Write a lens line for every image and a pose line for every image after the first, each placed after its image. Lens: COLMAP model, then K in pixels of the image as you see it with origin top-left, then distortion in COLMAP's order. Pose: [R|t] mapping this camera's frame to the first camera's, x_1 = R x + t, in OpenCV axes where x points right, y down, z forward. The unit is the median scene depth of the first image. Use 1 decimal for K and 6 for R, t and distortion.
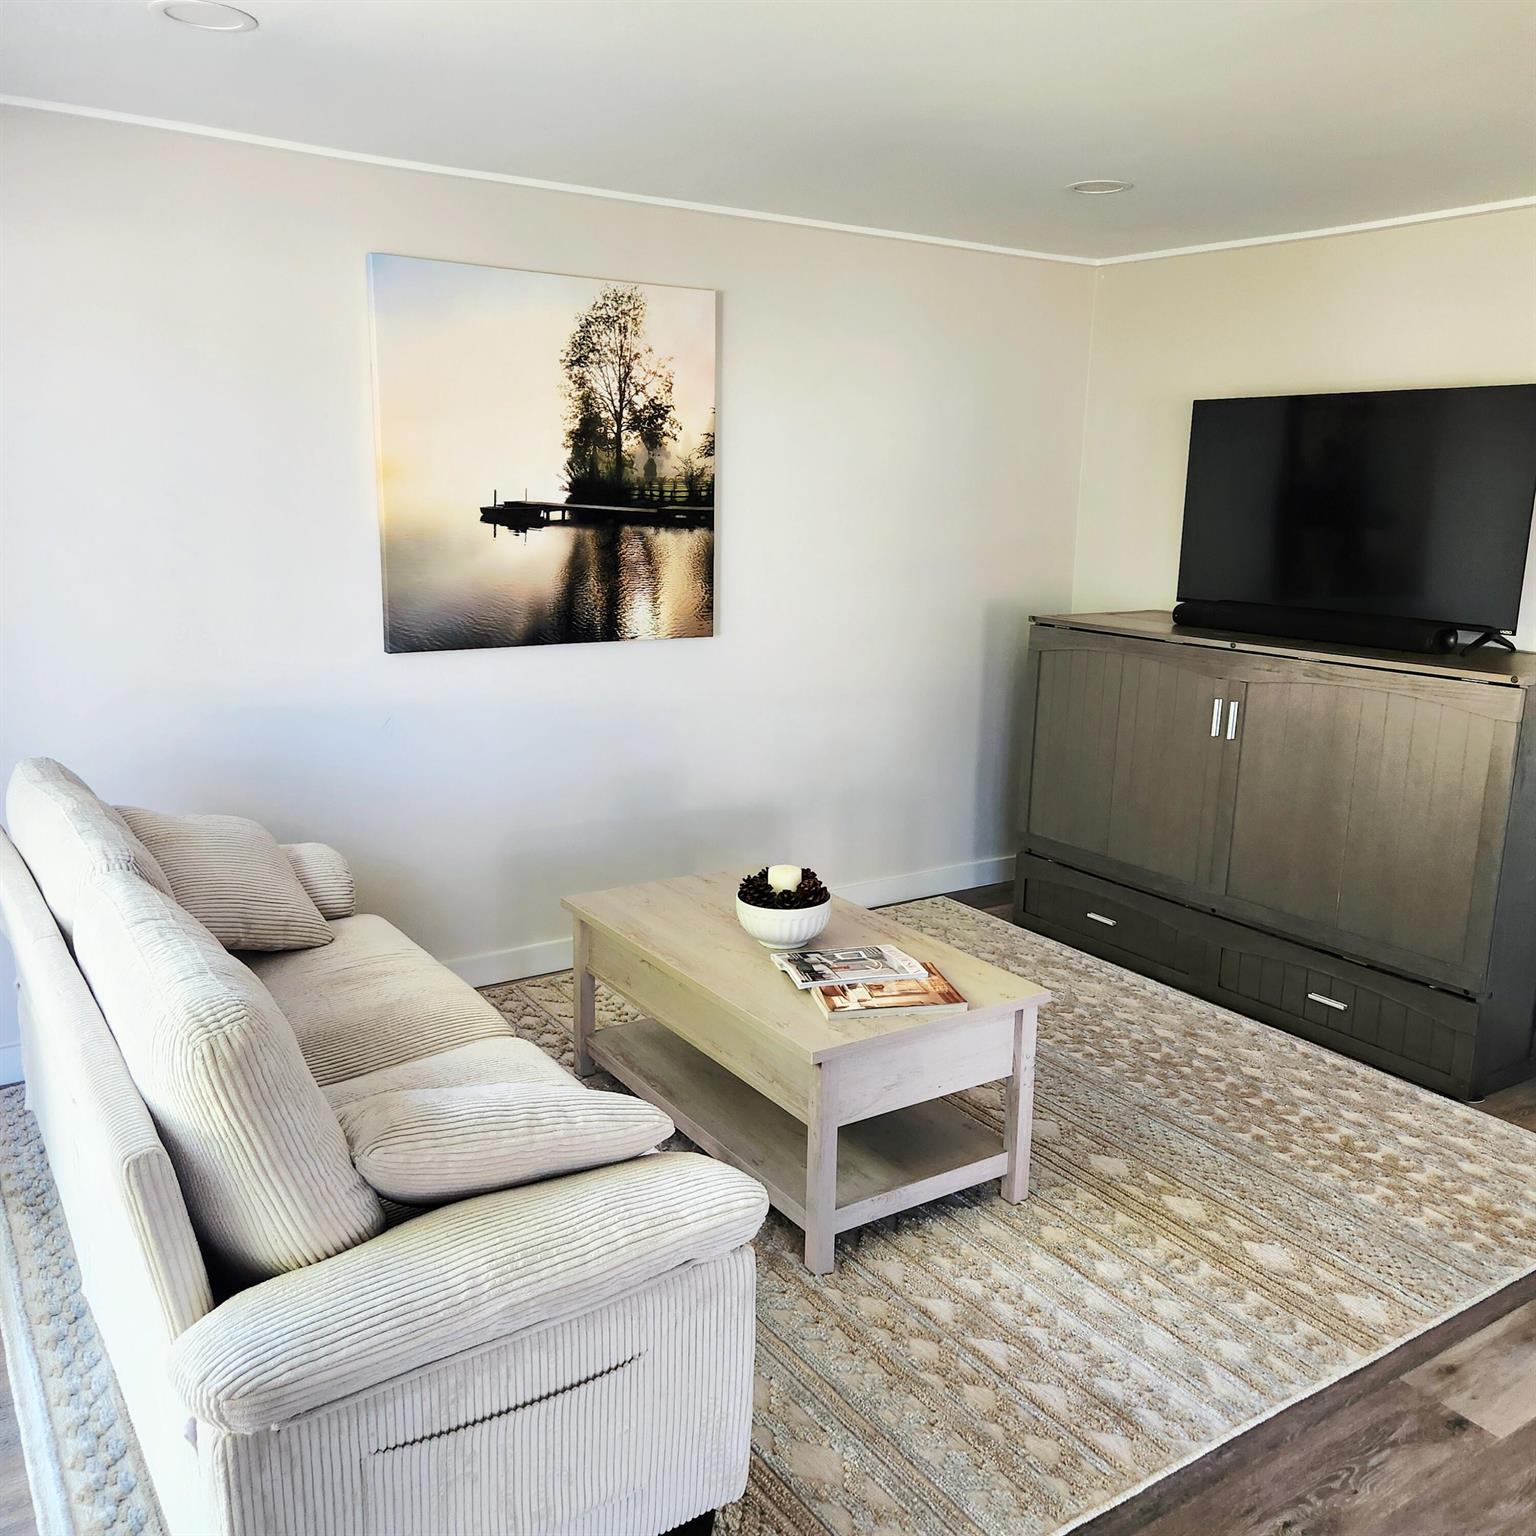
lens RADIAL K [[1368.9, 0, 775.7], [0, 1368.9, 805.3], [0, 0, 1]] dist [0.068488, -0.058746]
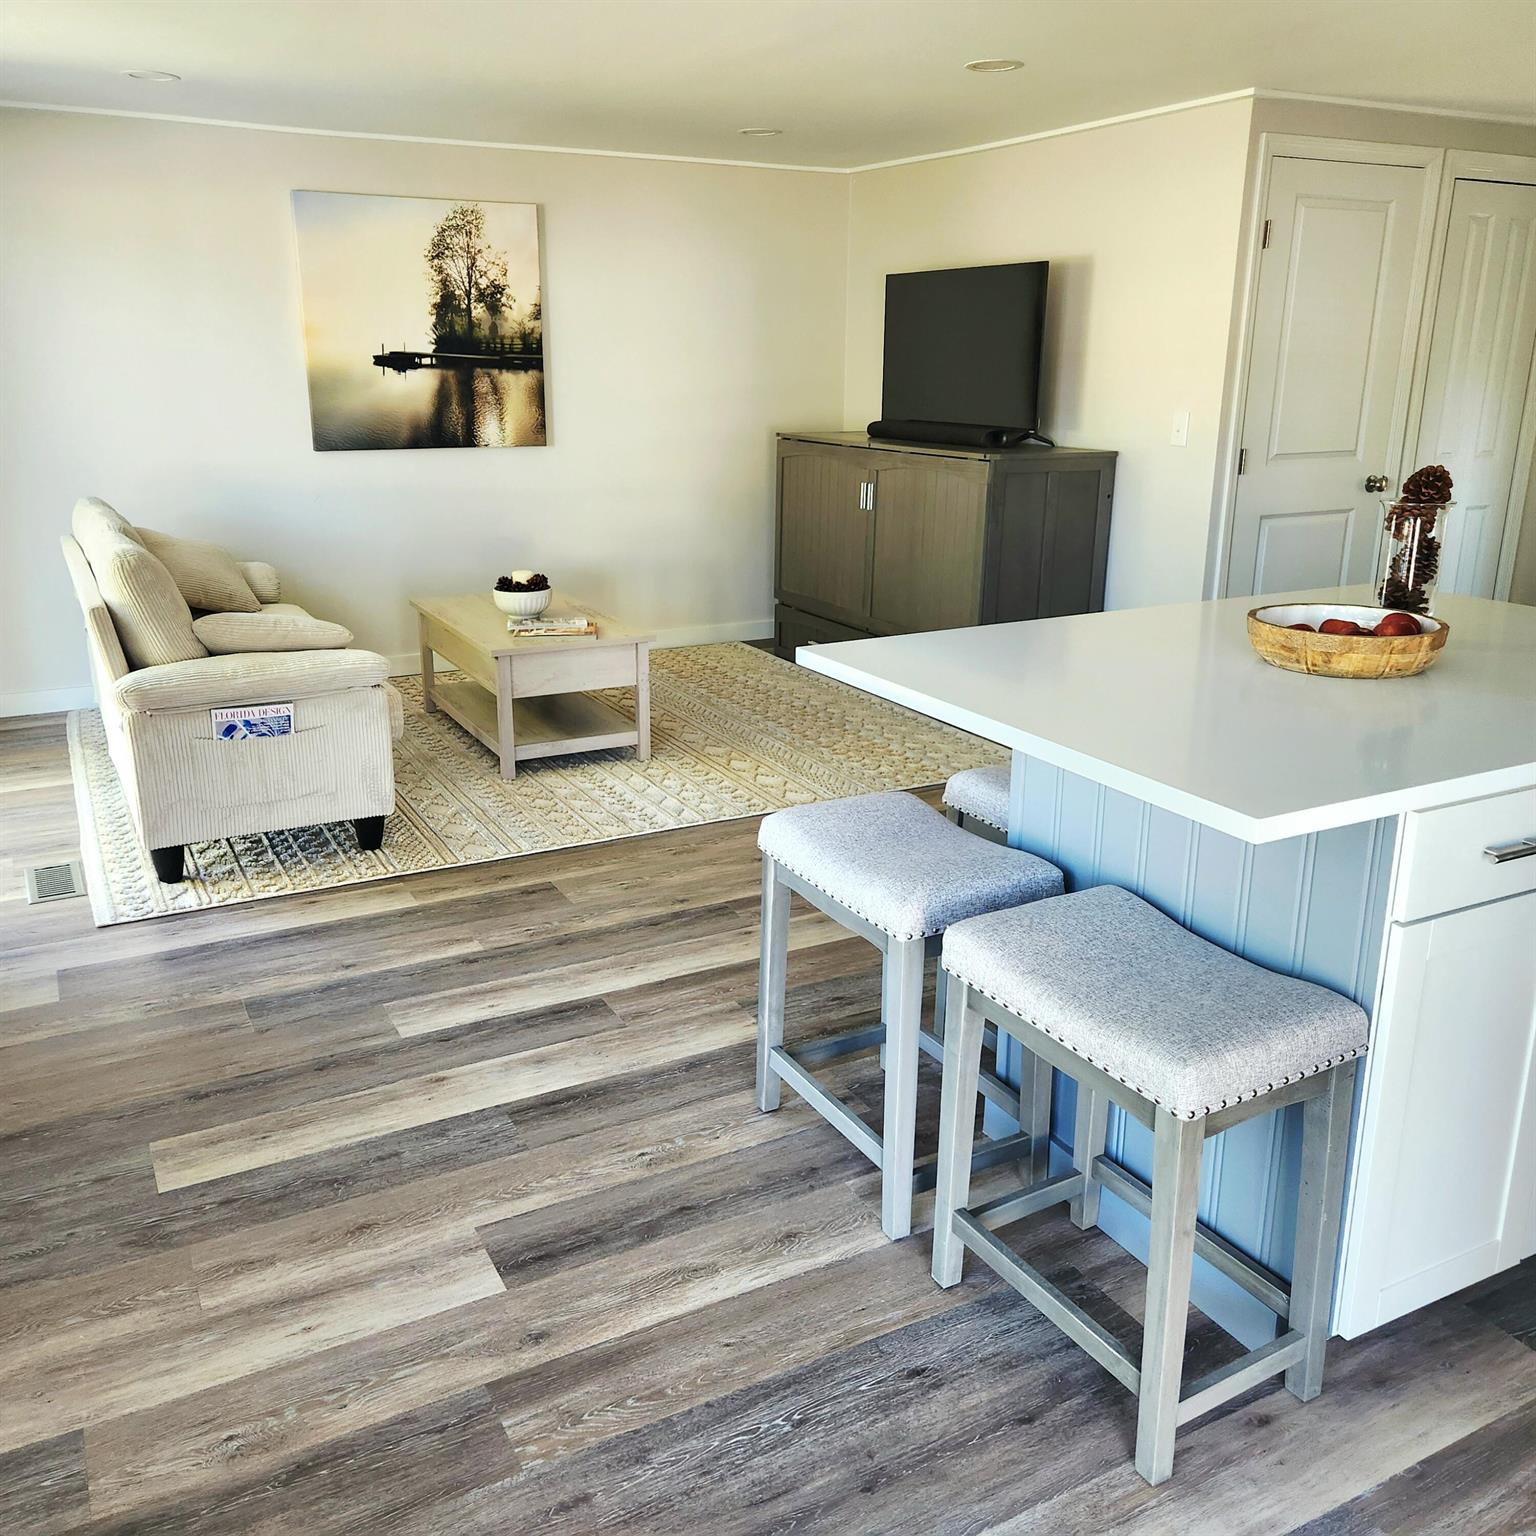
lens RADIAL K [[1368.9, 0, 775.7], [0, 1368.9, 805.3], [0, 0, 1]] dist [0.068488, -0.058746]
pose [[0.995210, 0.014529, -0.096670, 0.379495], [-0.006618, 0.996638, 0.081658, 0.151759], [0.097531, -0.080627, 0.991961, -0.519105]]
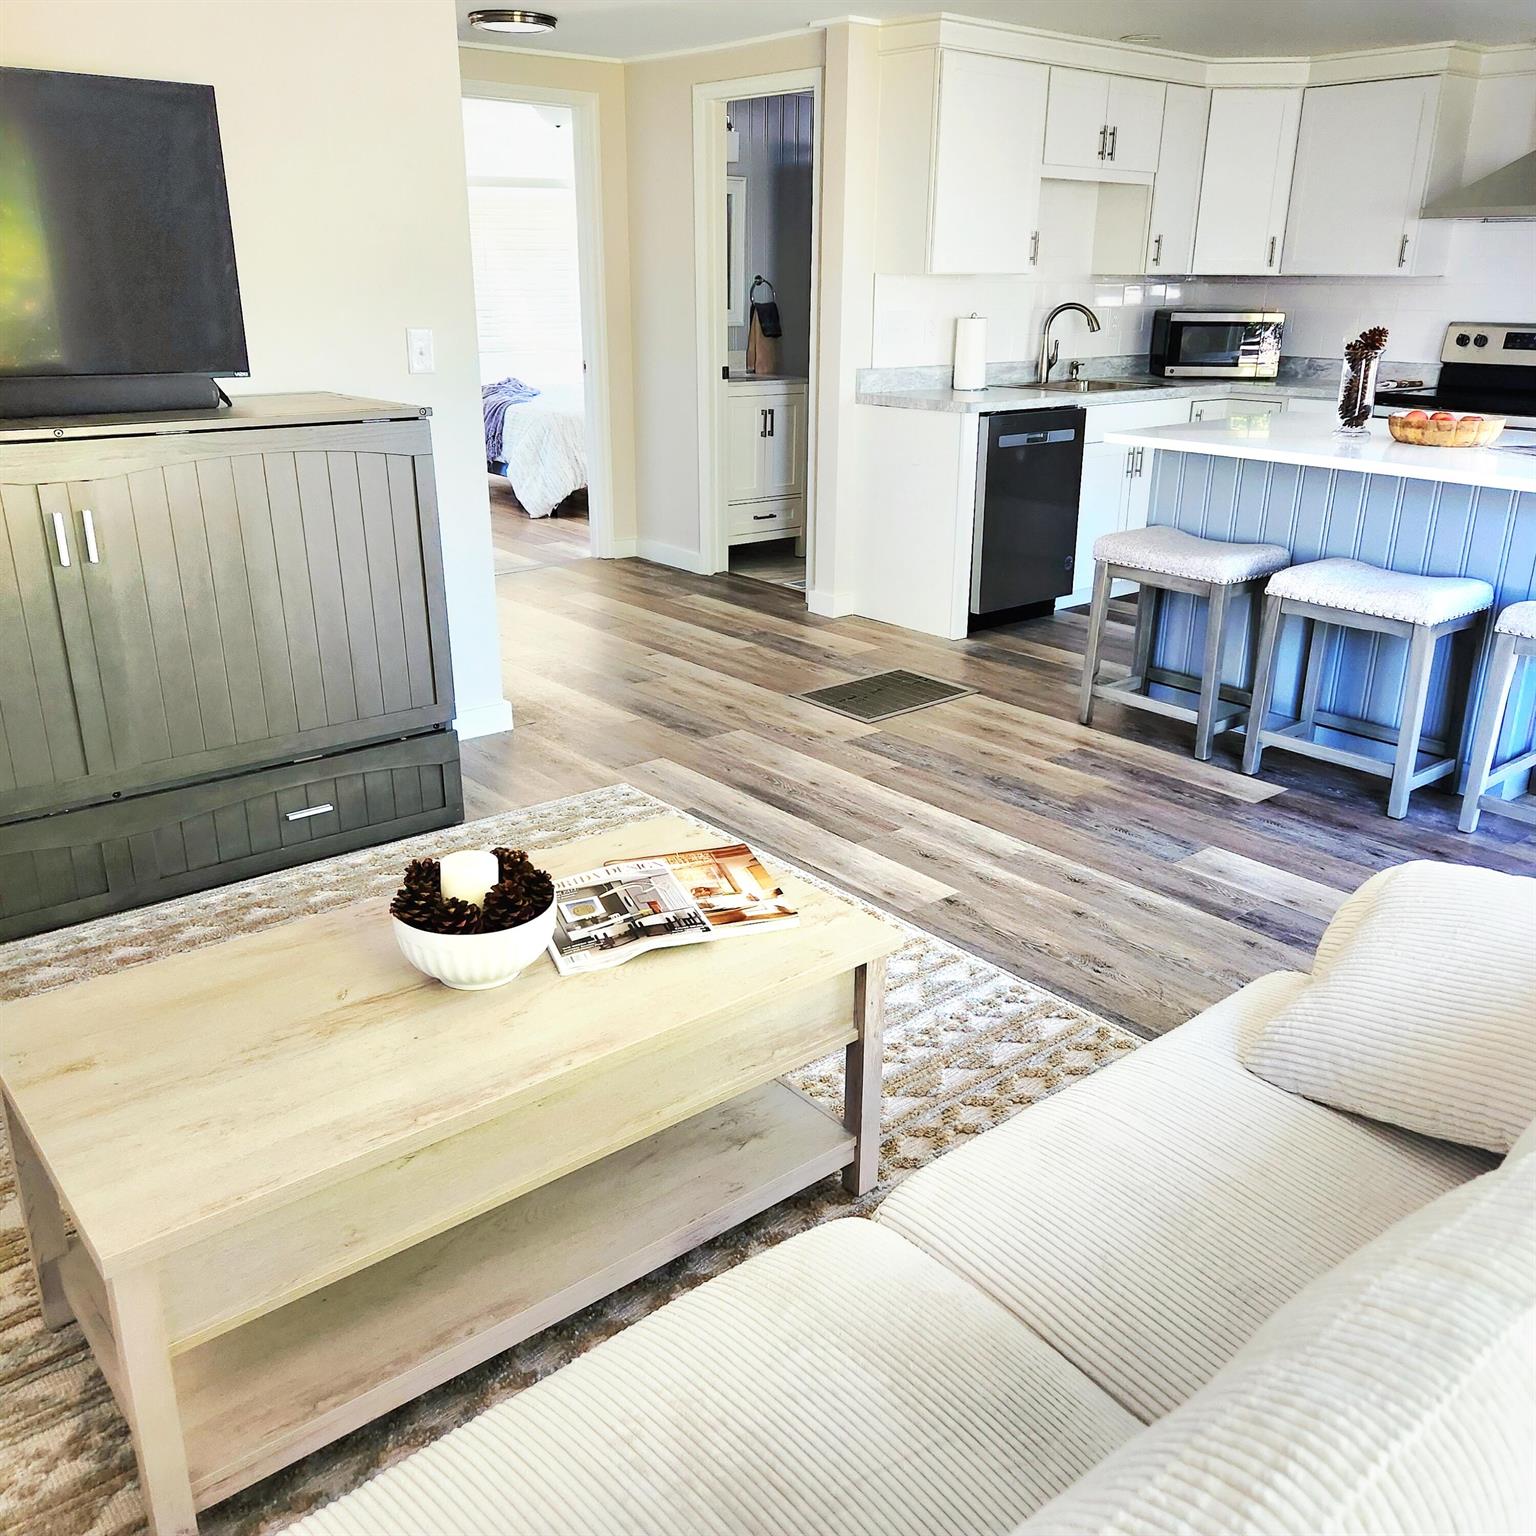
lens RADIAL K [[1368.9, 0, 775.7], [0, 1368.9, 805.3], [0, 0, 1]] dist [0.068488, -0.058746]
pose [[-0.124172, -0.382051, 0.915761, -0.437506], [0.219245, 0.889529, 0.400836, -0.148194], [-0.967736, 0.250549, -0.026692, 0.691321]]
